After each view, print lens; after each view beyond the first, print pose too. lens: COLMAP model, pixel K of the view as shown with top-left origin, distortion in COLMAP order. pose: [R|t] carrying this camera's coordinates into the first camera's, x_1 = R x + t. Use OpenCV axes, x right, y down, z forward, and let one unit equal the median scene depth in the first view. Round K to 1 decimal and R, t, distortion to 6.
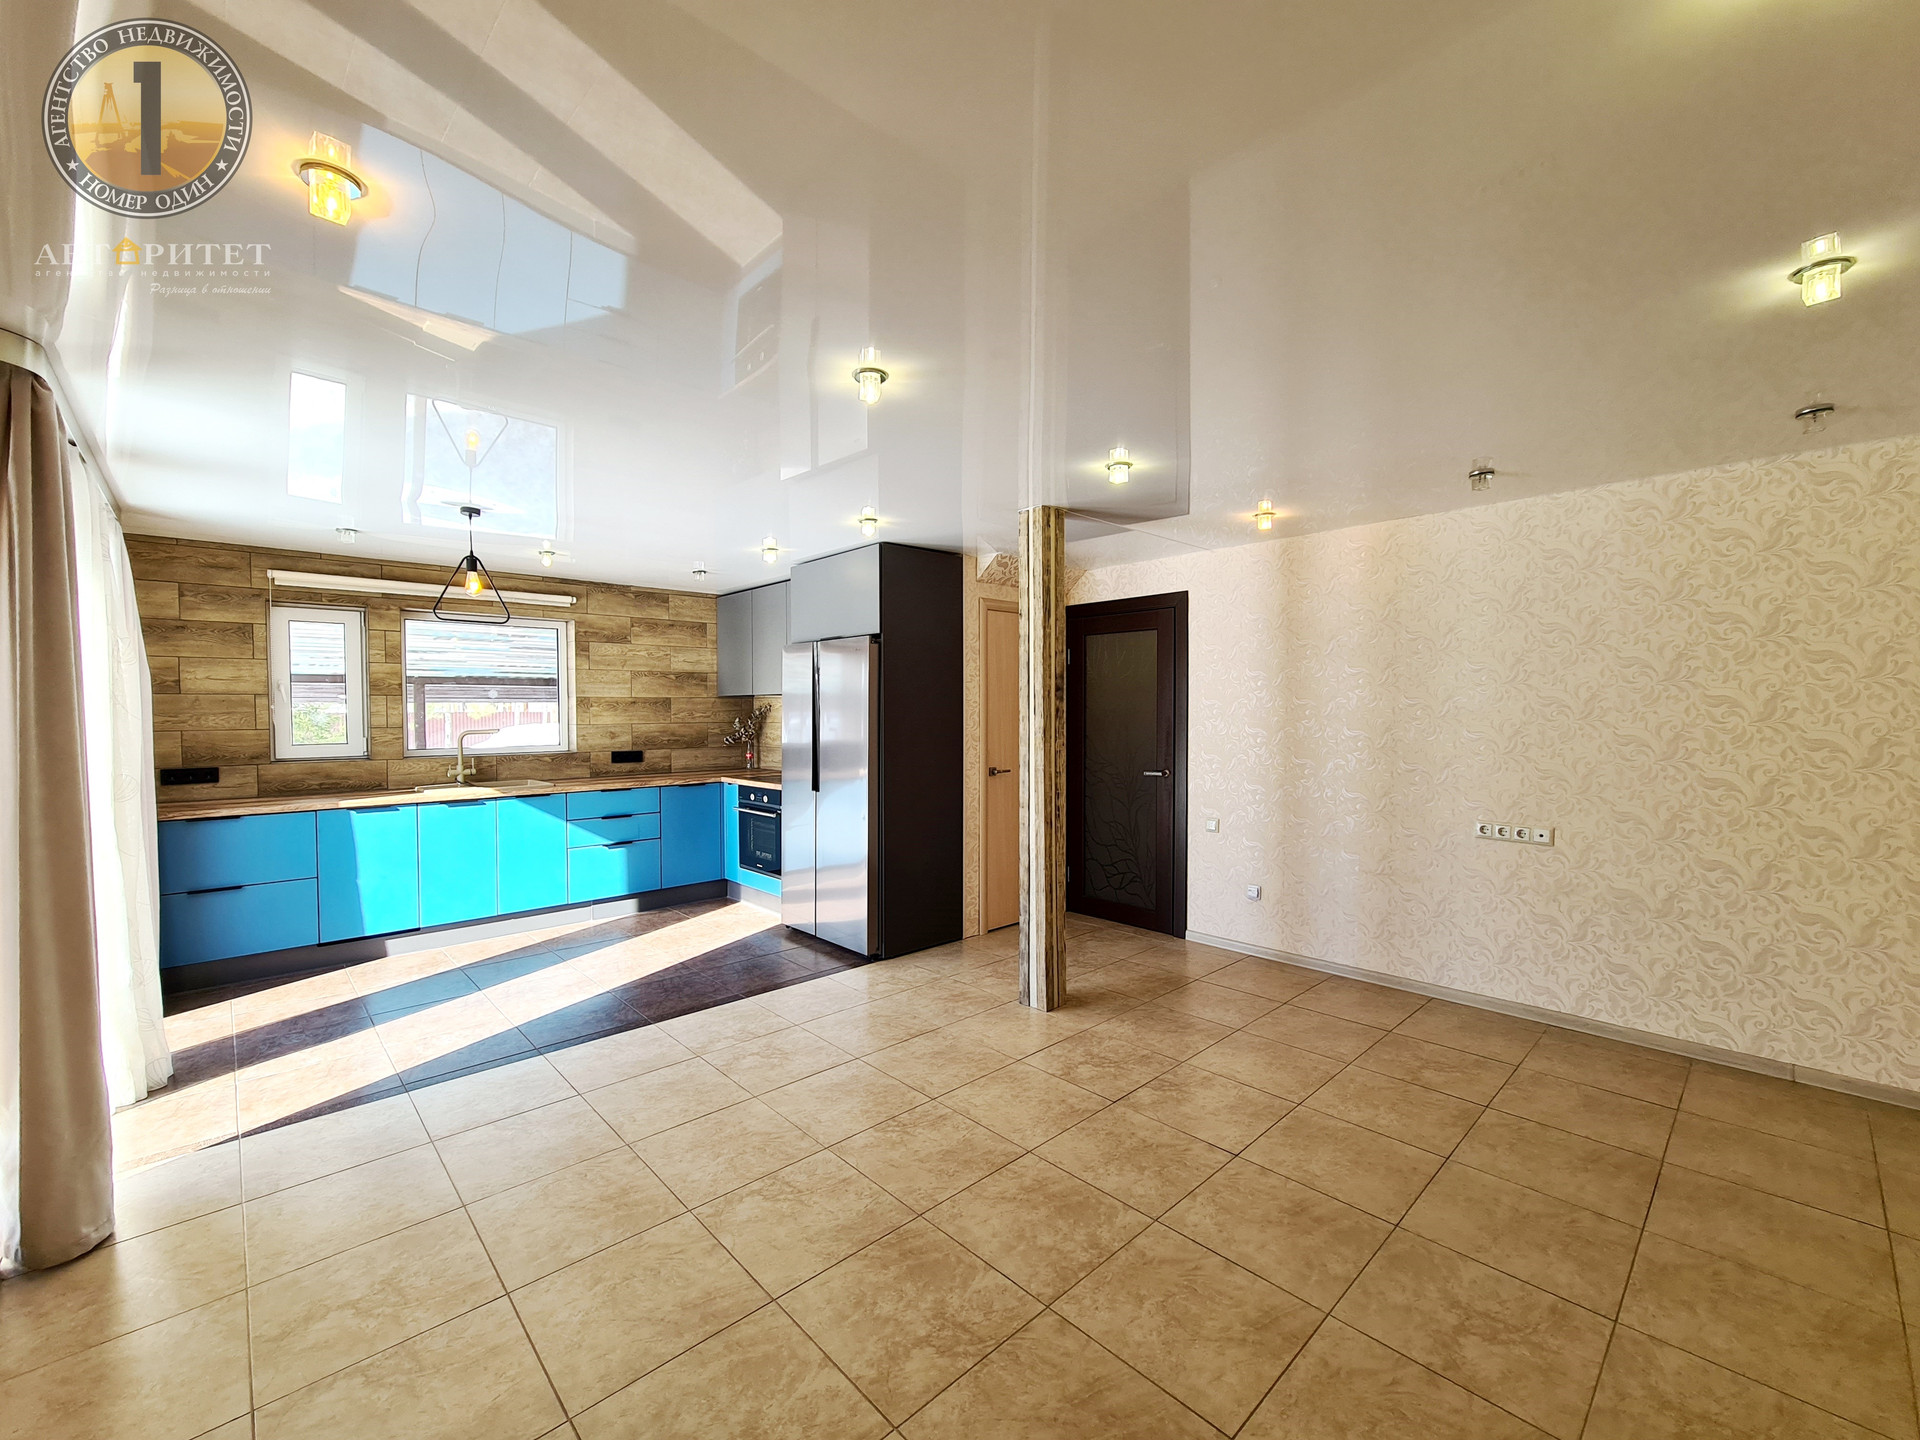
lens RADIAL K [[785.5, 0, 960.0], [0, 785.5, 720.0], [0, 0, 1]] dist [-0.002432, -0.000525]
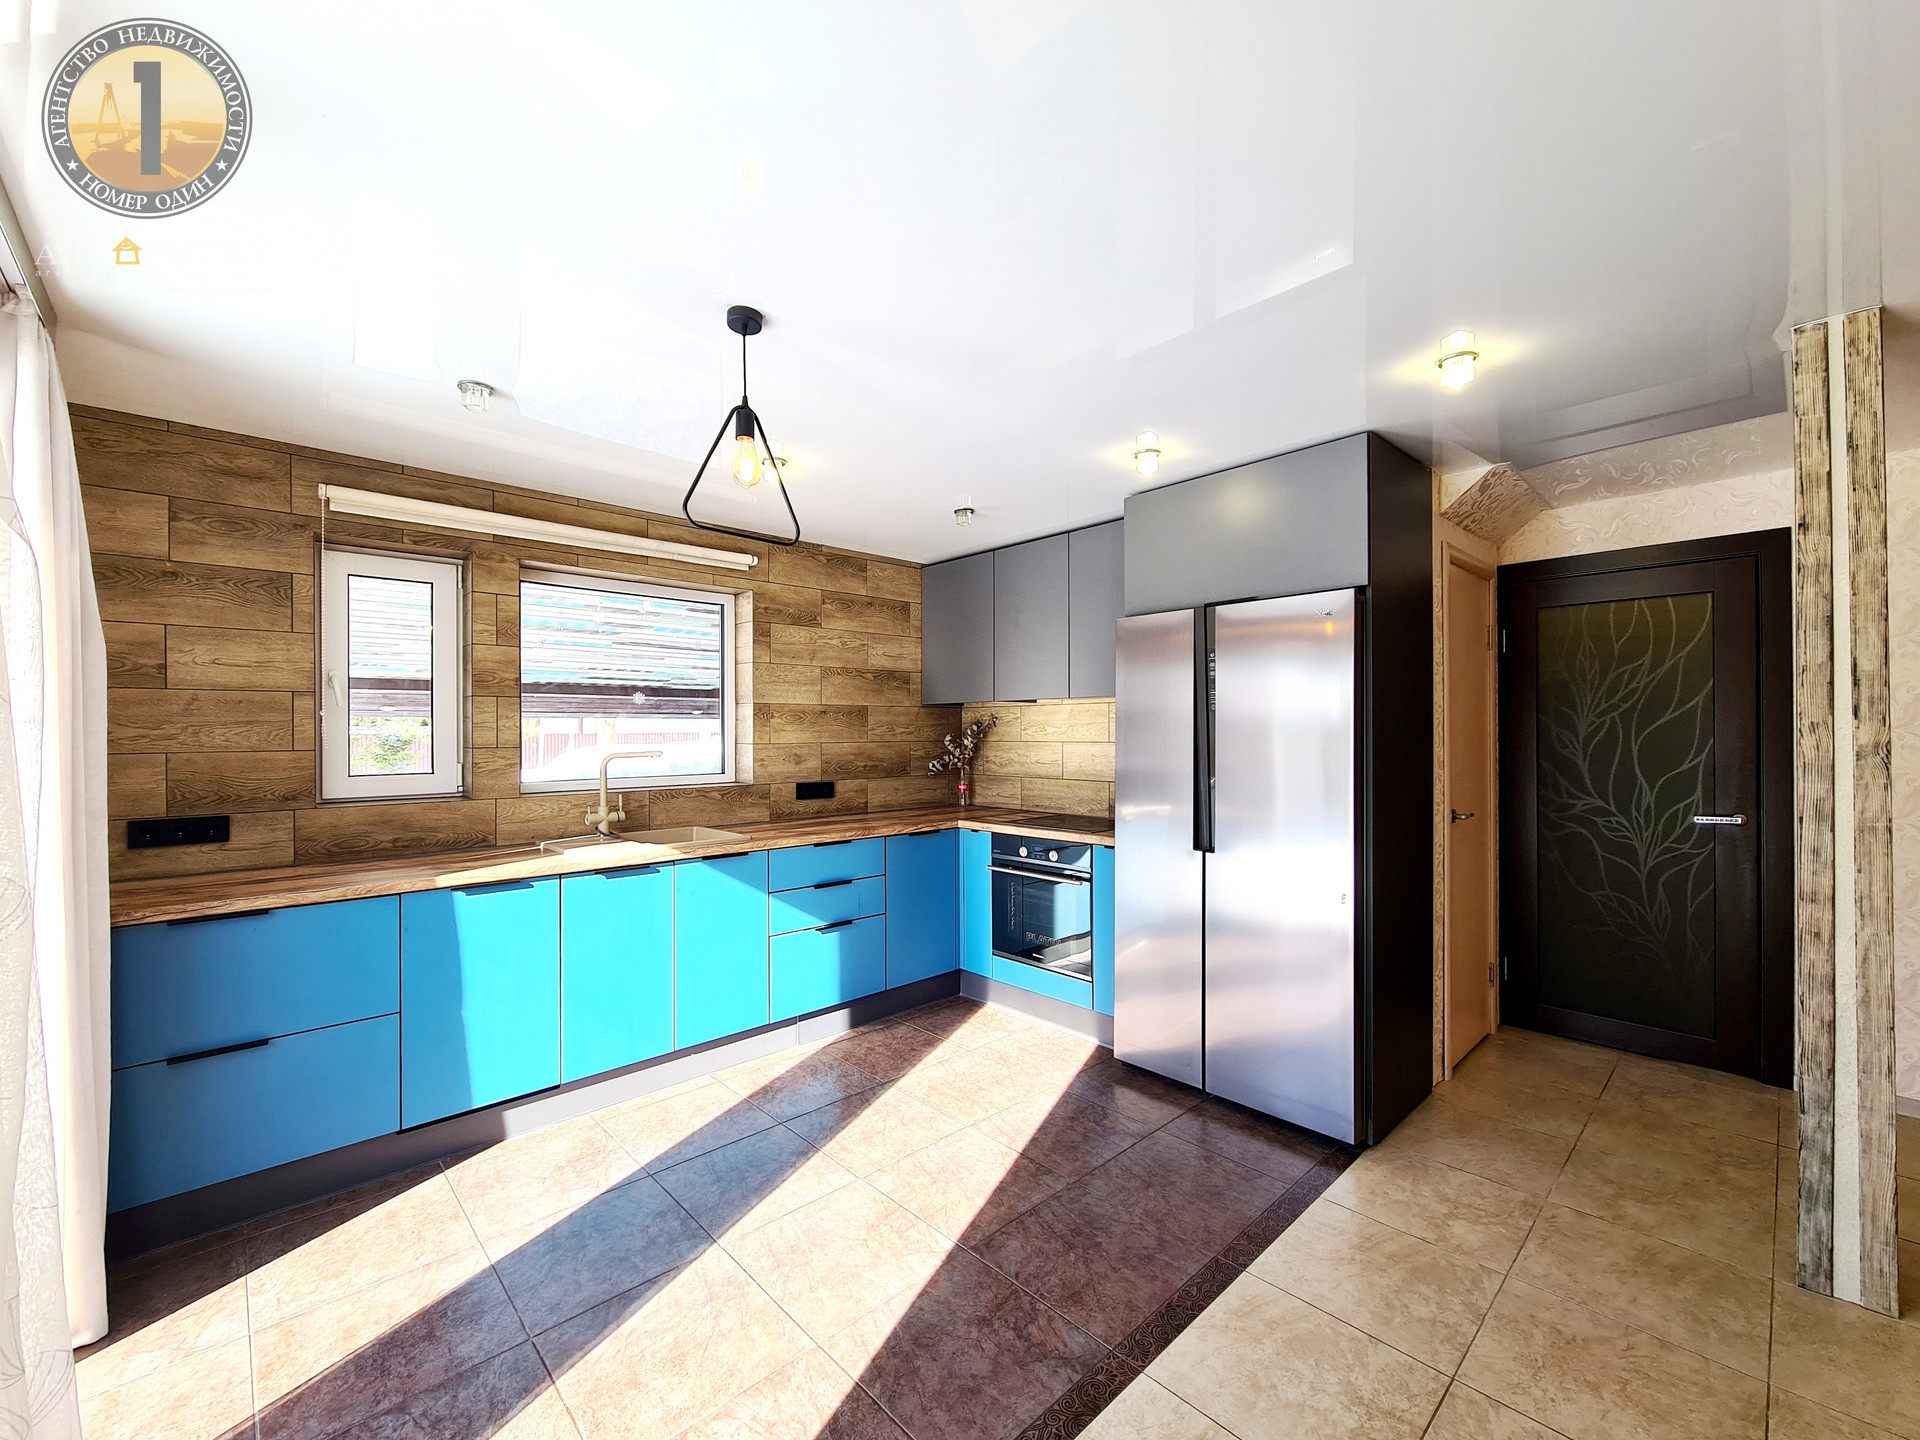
lens RADIAL K [[785.5, 0, 960.0], [0, 785.5, 720.0], [0, 0, 1]] dist [-0.002432, -0.000525]
pose [[1.000000, -0.000584, -0.000782, -0.352645], [0.000562, 0.999595, -0.028436, 0.005399], [0.000798, 0.028435, 0.999595, 0.364508]]
